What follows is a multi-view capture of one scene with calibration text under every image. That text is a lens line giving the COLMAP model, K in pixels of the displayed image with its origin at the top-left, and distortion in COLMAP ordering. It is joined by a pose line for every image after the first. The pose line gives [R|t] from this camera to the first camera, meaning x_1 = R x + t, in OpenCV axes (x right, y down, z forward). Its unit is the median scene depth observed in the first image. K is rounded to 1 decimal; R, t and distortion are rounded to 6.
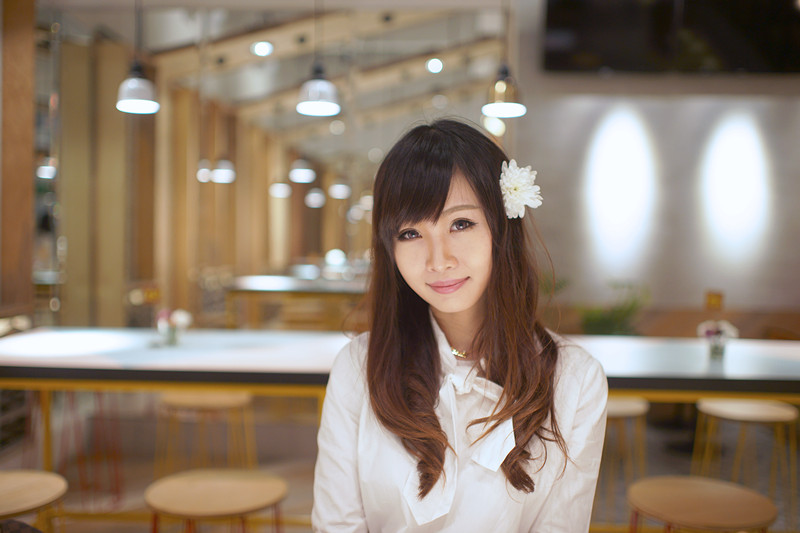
lens RADIAL K [[809.9, 0, 400.0], [0, 809.9, 266.5], [0, 0, 1]] dist [-0.001880, -0.000712]
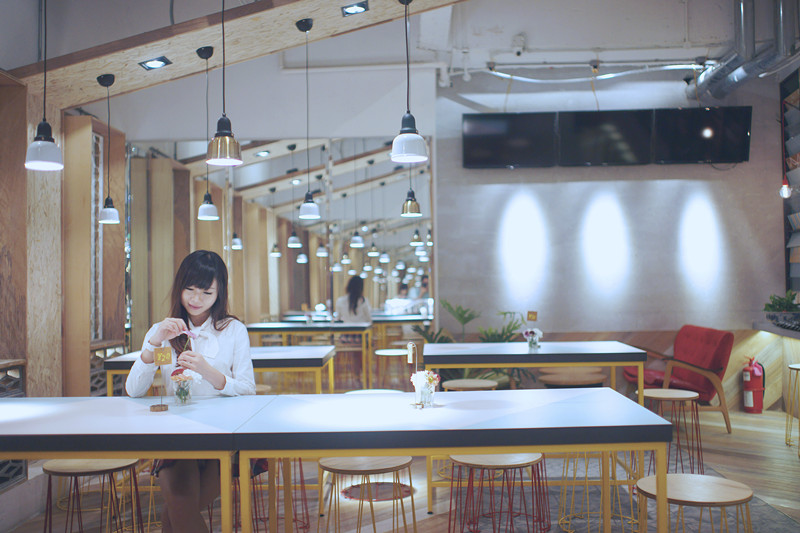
lens RADIAL K [[809.9, 0, 400.0], [0, 809.9, 266.5], [0, 0, 1]] dist [-0.001880, -0.000712]
pose [[0.999282, -0.029641, 0.023607, 0.026616], [0.031137, 0.997350, -0.065757, 0.019241], [-0.021595, 0.066445, 0.997556, -0.375841]]
